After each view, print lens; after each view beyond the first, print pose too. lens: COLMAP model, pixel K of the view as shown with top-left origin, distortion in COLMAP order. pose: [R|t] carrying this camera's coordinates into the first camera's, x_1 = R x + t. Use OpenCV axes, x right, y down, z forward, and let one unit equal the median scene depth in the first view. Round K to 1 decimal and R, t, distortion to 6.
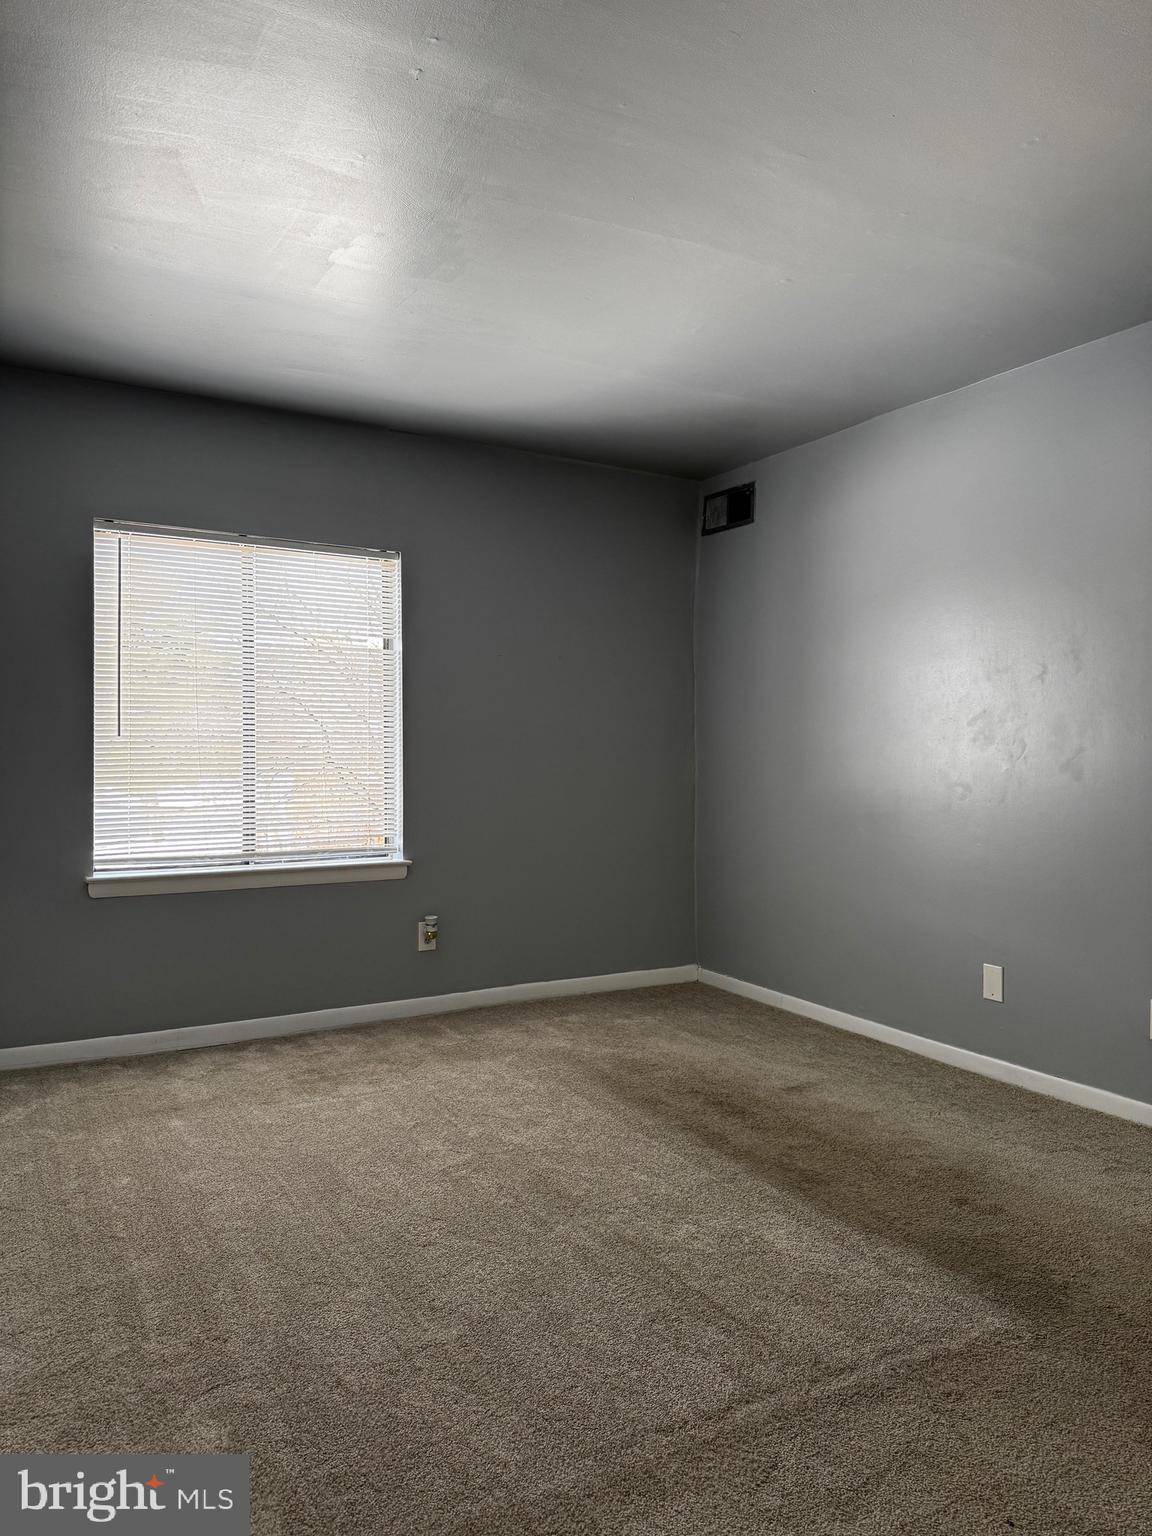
lens RADIAL K [[1084.8, 0, 589.2], [0, 1084.8, 752.9], [0, 0, 1]] dist [0.057029, -0.081691]
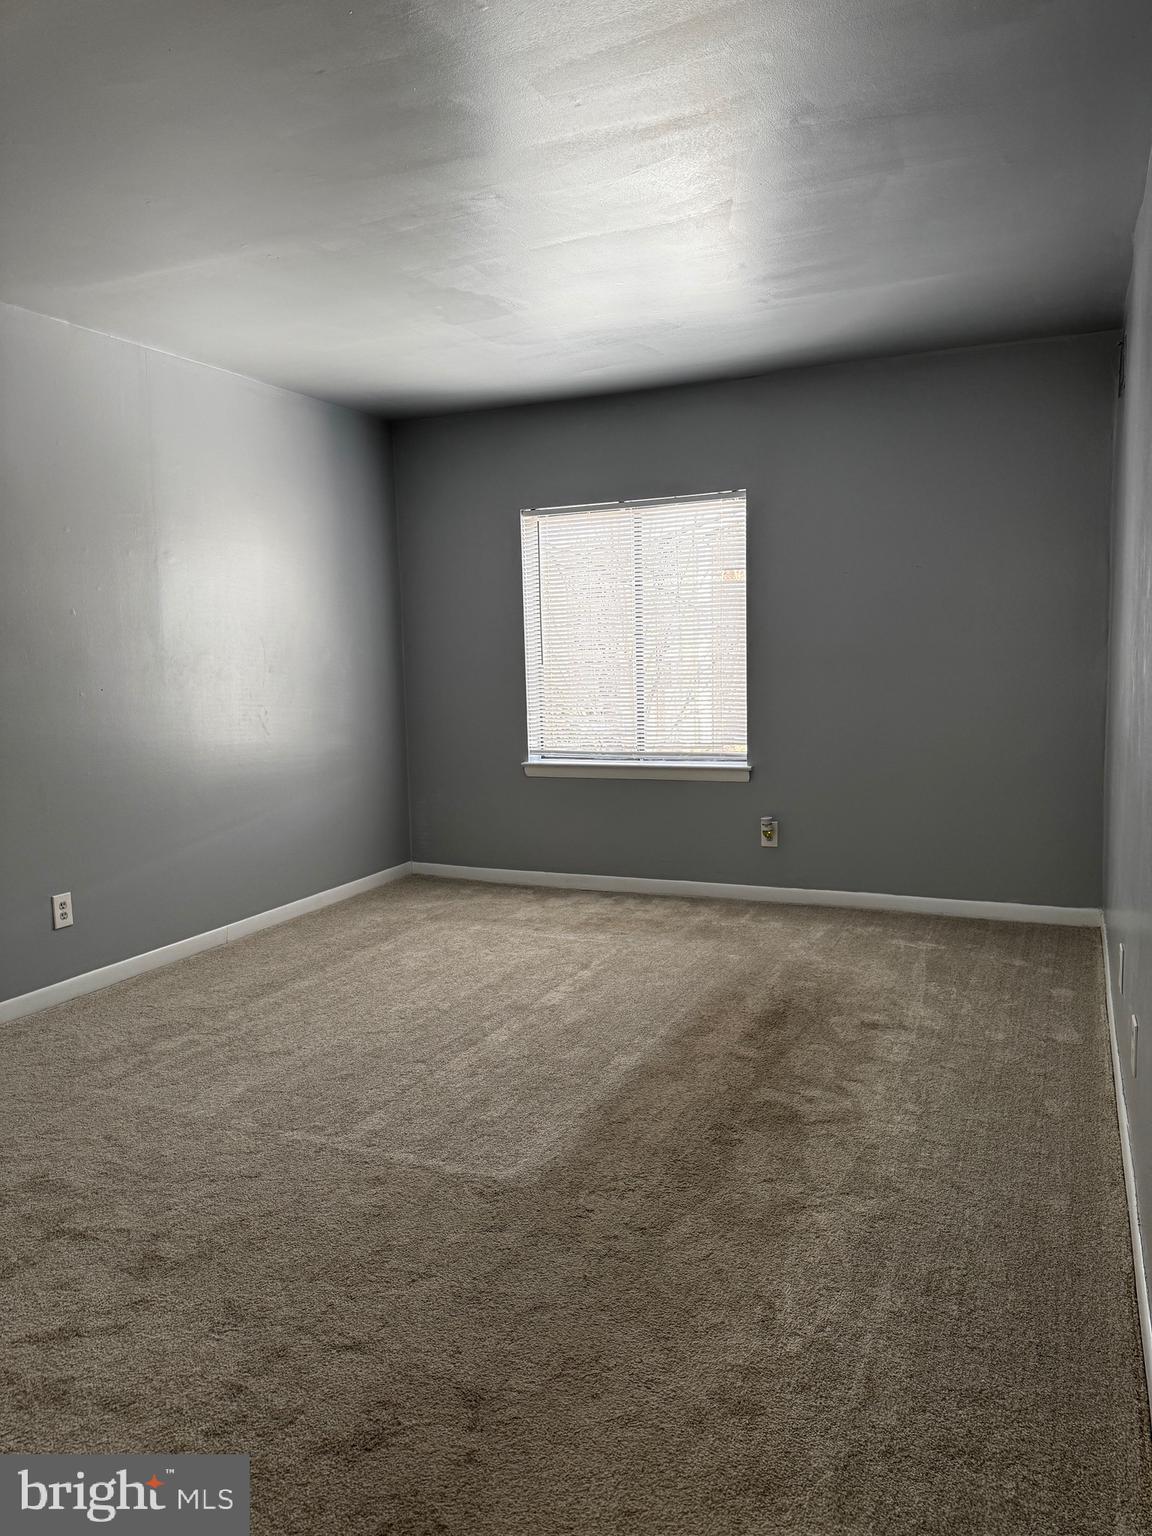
lens RADIAL K [[1084.8, 0, 579.8], [0, 1084.8, 764.7], [0, 0, 1]] dist [0.057029, -0.081691]
pose [[0.566098, 0.062341, -0.821978, 0.721981], [0.031727, 0.994750, 0.097294, -0.020325], [0.823727, -0.081157, 0.561148, 0.232208]]
